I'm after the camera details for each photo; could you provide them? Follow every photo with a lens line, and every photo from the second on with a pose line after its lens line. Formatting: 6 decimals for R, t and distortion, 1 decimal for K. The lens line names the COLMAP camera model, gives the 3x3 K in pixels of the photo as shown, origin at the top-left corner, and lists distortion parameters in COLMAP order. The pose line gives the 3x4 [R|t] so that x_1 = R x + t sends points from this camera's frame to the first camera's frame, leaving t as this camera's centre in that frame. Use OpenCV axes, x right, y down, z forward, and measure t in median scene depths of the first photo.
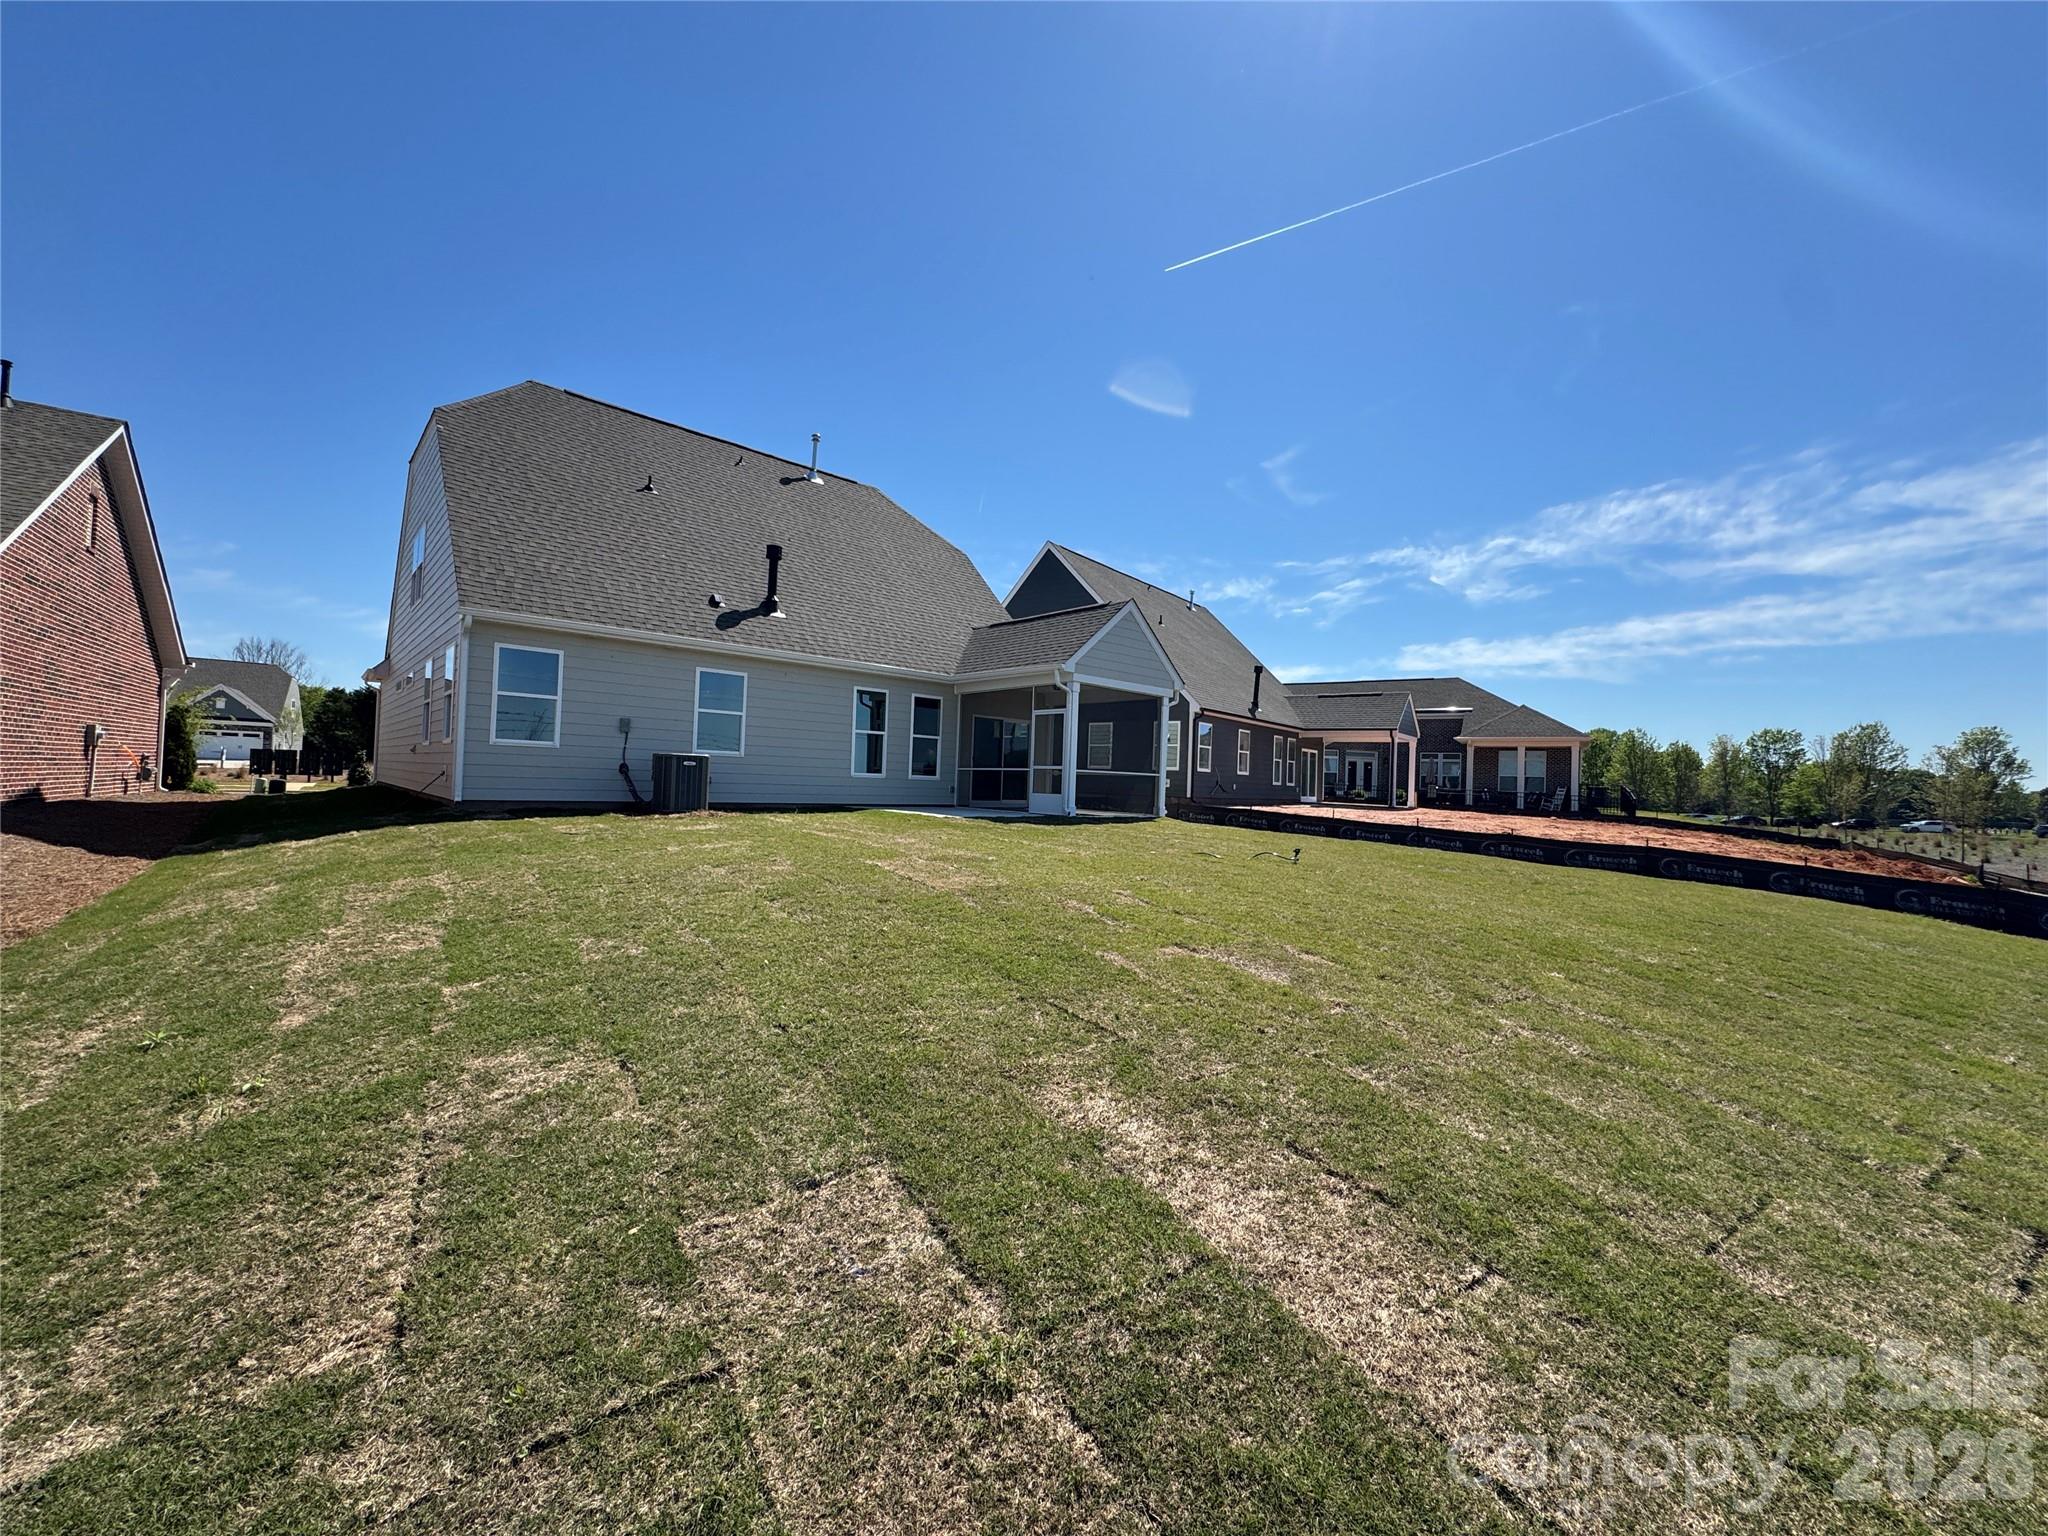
lens RADIAL K [[819.9, 0, 1024.0], [0, 819.9, 768.0], [0, 0, 1]] dist [-0.000974, -0.000174]
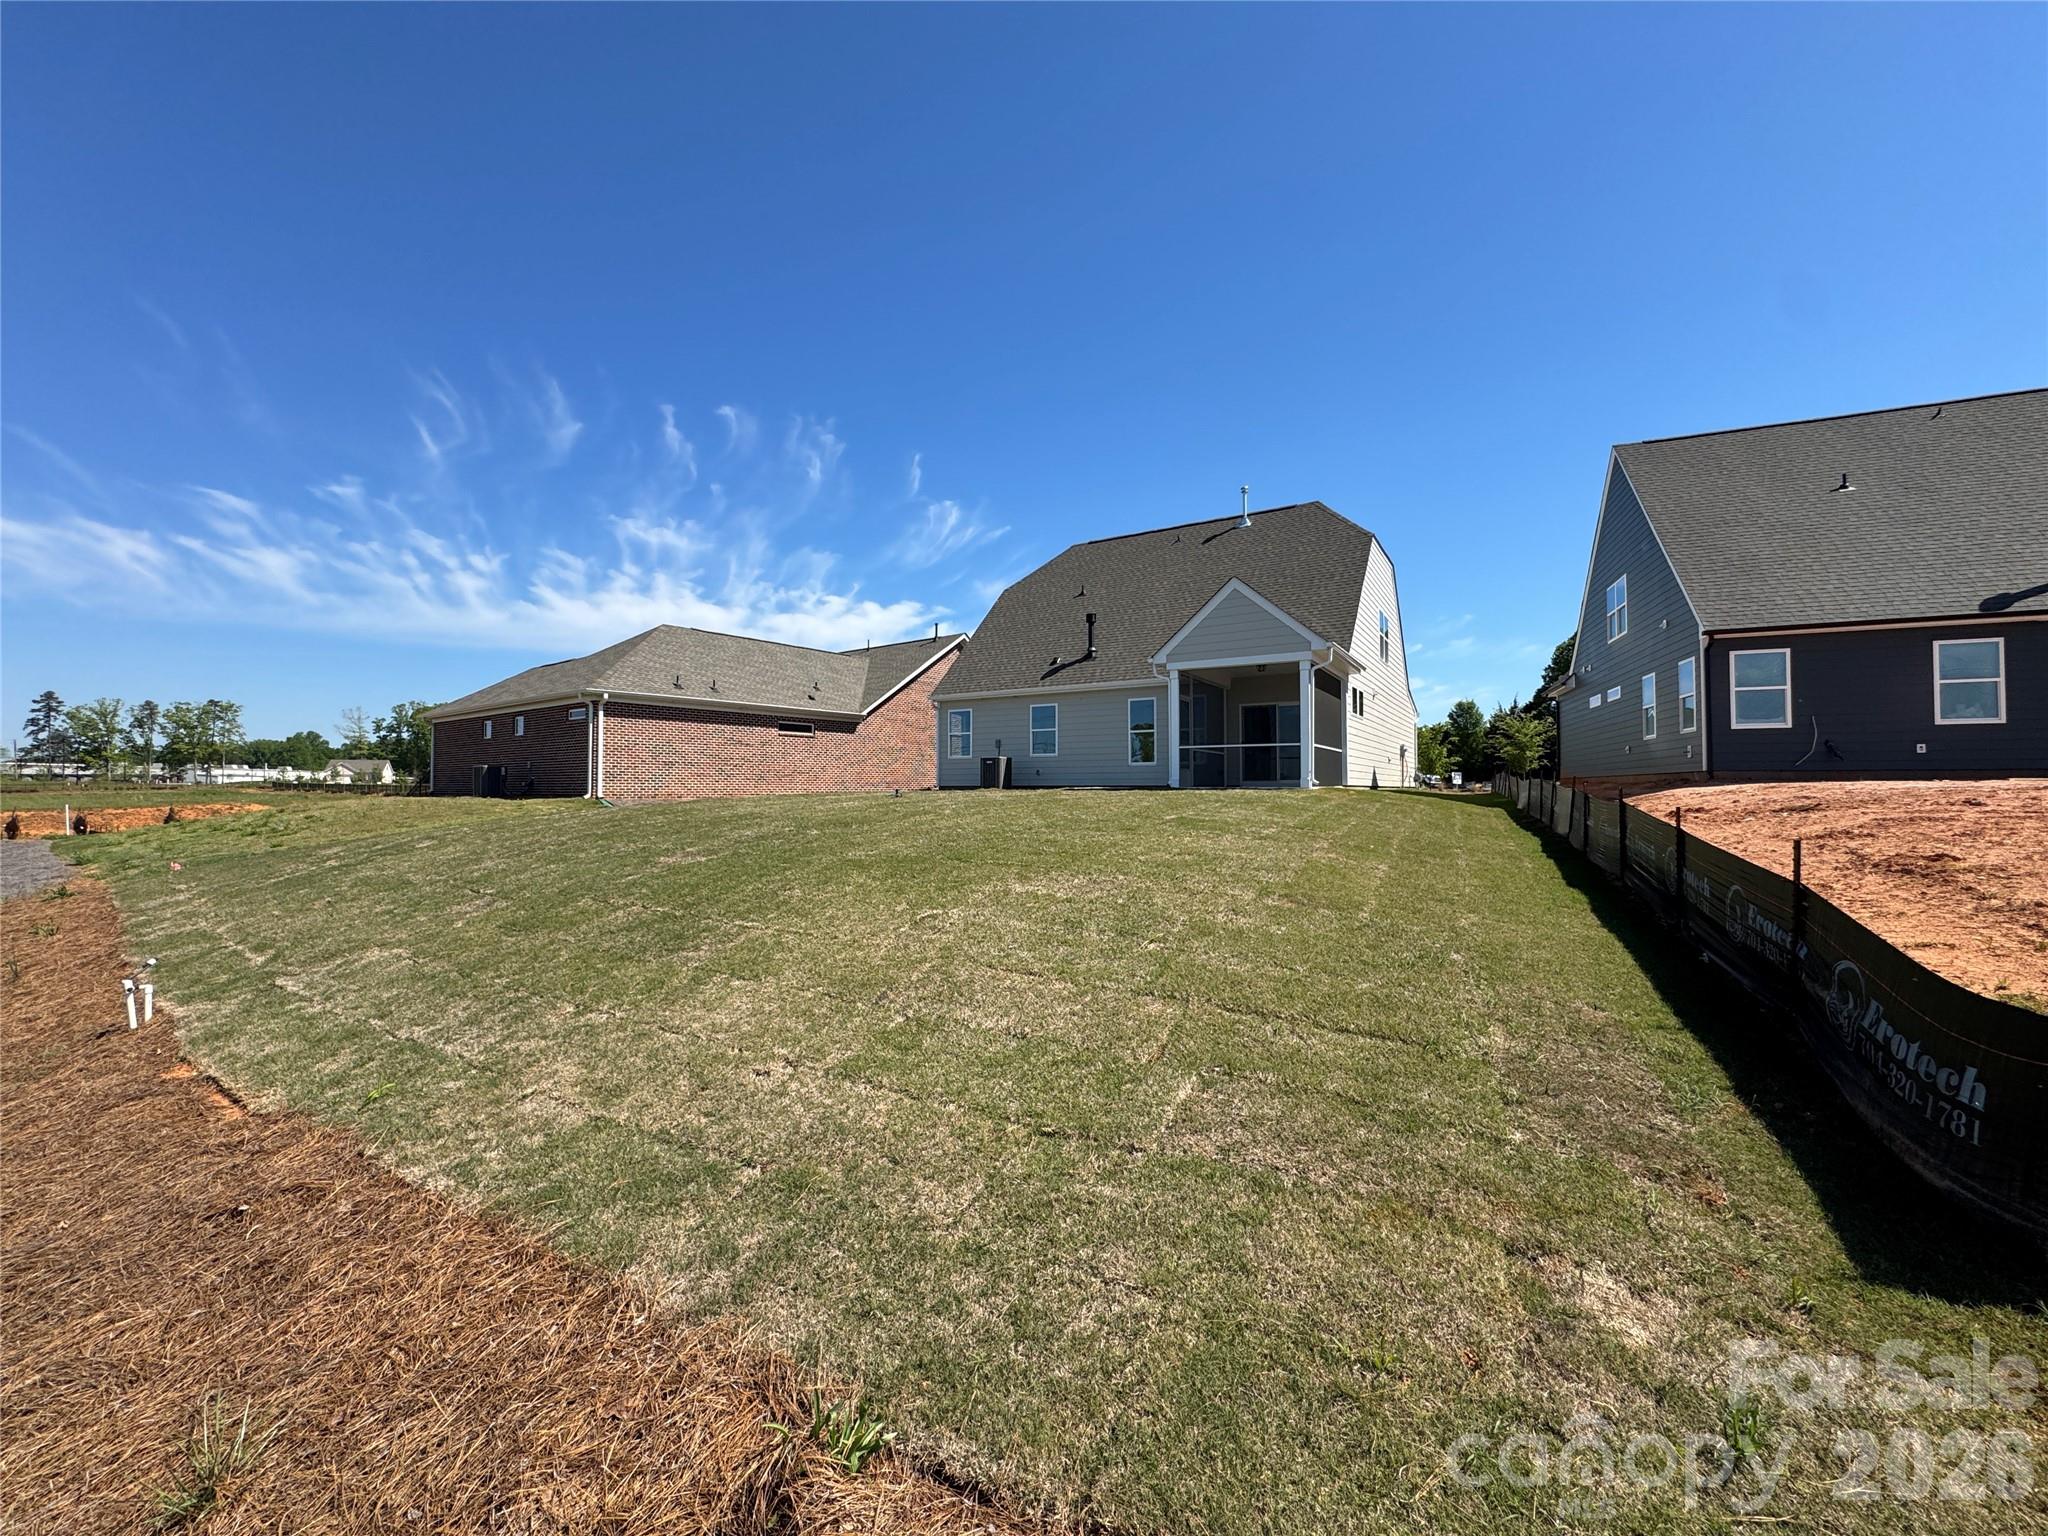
lens RADIAL K [[819.9, 0, 1024.0], [0, 819.9, 768.0], [0, 0, 1]] dist [-0.000974, -0.000174]
pose [[0.271735, -0.057894, -0.960629, 0.821903], [0.027245, 0.998252, -0.052454, 0.063785], [0.961986, -0.011918, 0.272837, 0.361728]]
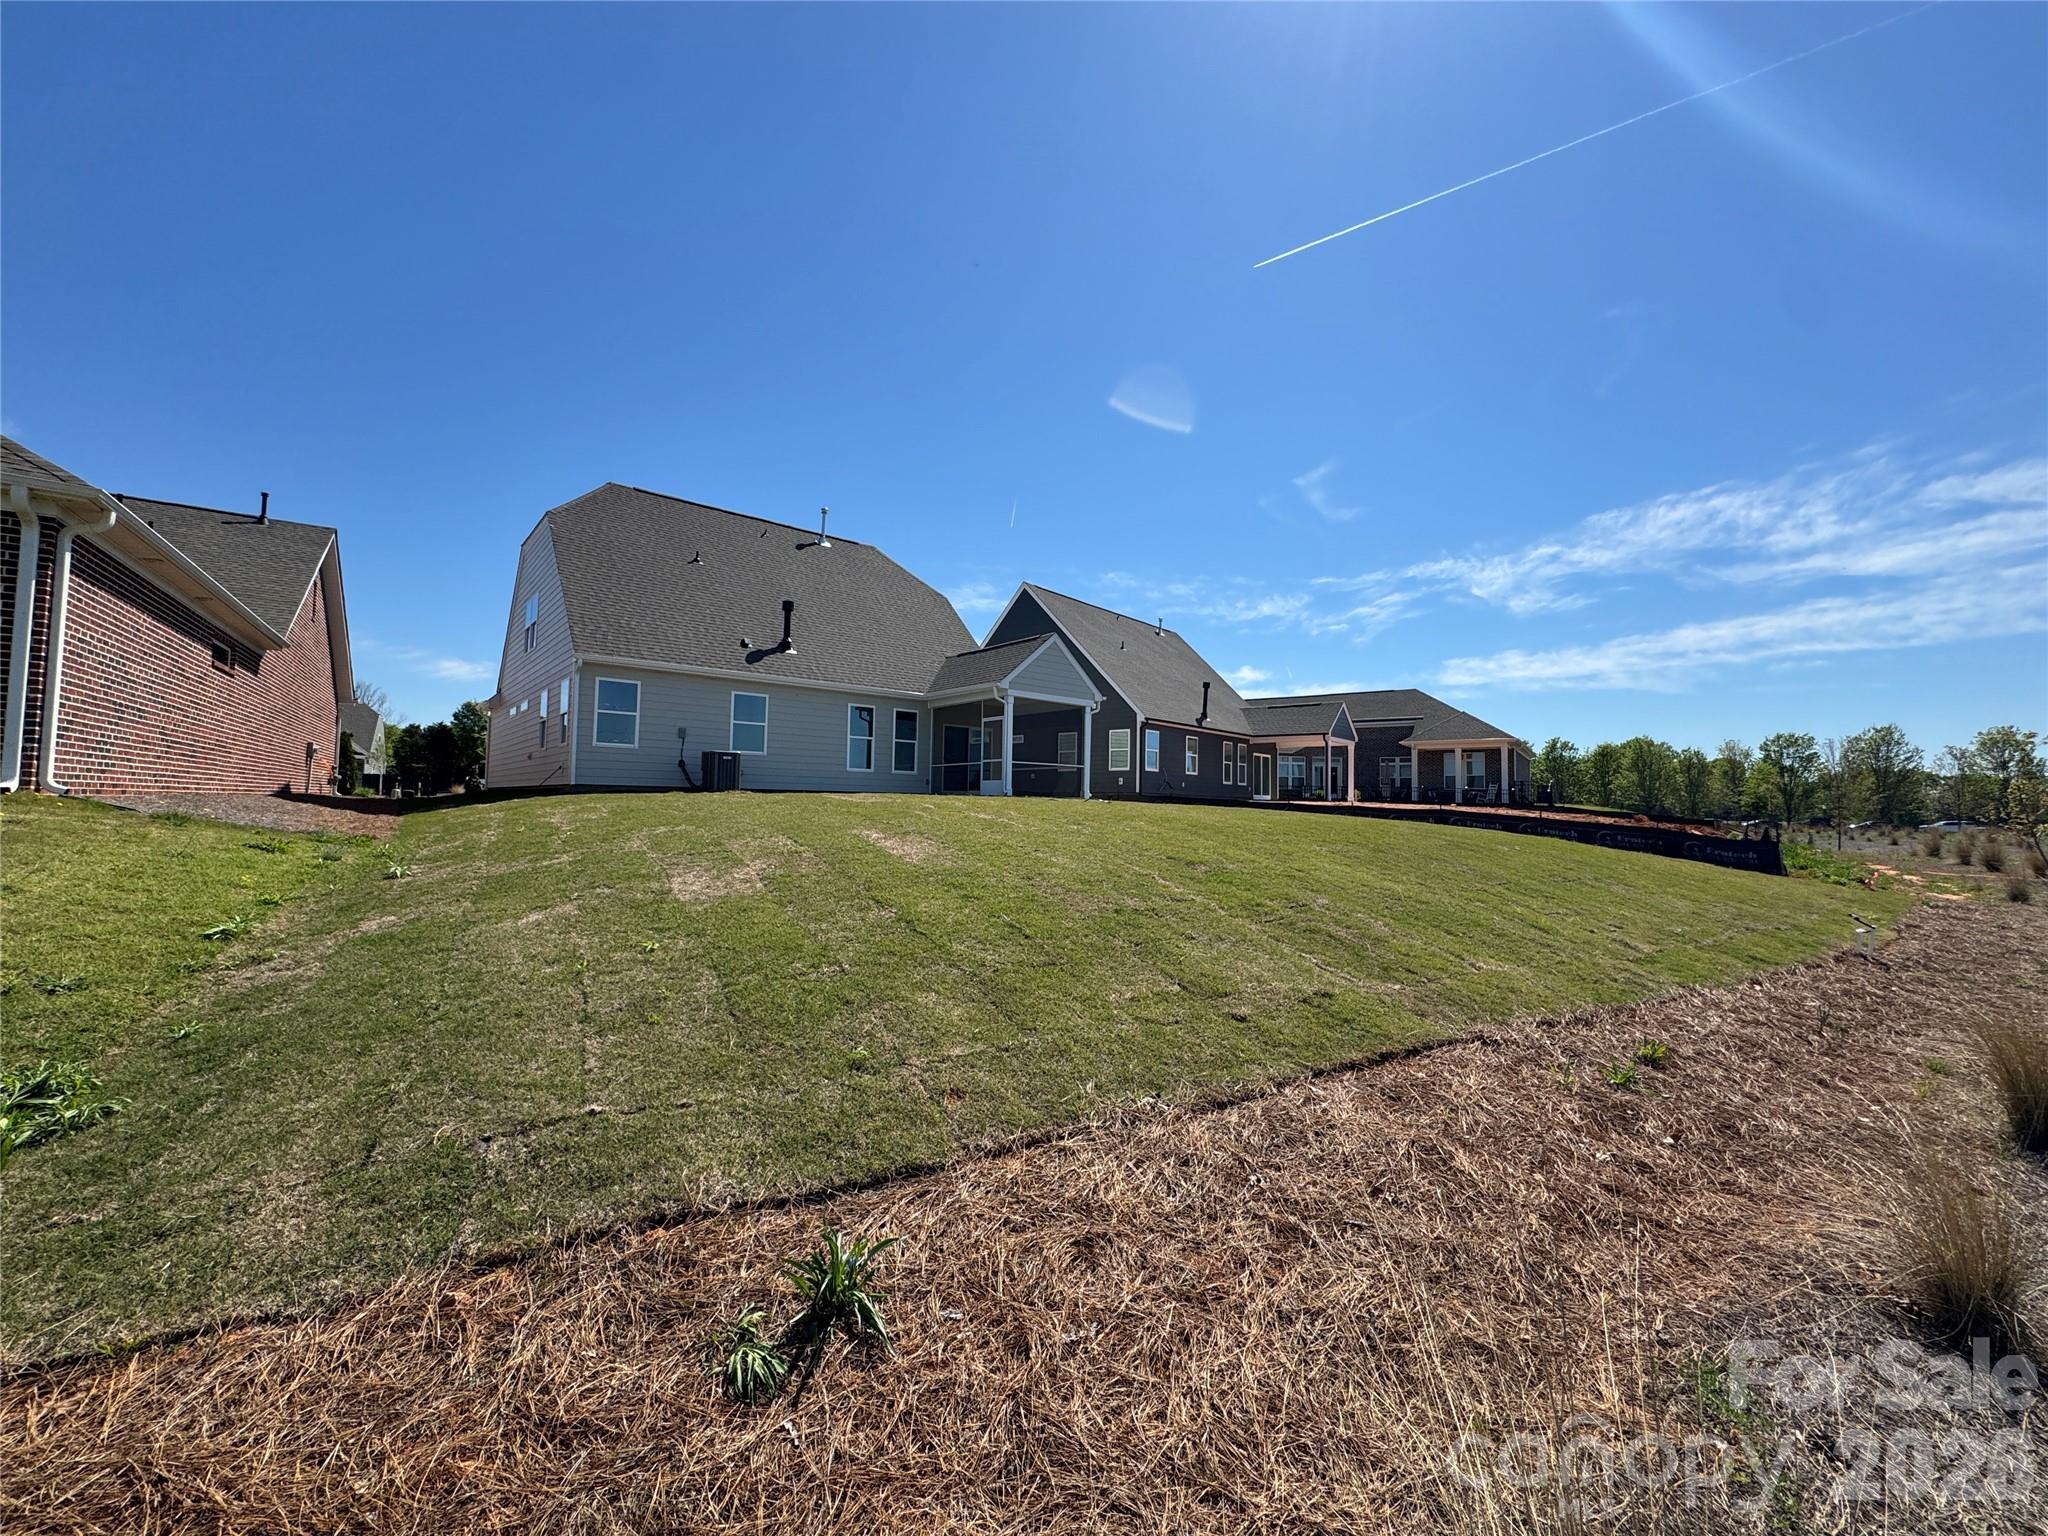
lens RADIAL K [[816.7, 0, 1016.0], [0, 816.7, 768.6], [0, 0, 1]] dist [0.000620, -0.000091]
pose [[0.998484, -0.018767, -0.051742, 0.103732], [0.017304, 0.999441, -0.028589, 0.038588], [0.052249, 0.027650, 0.998251, -0.243794]]
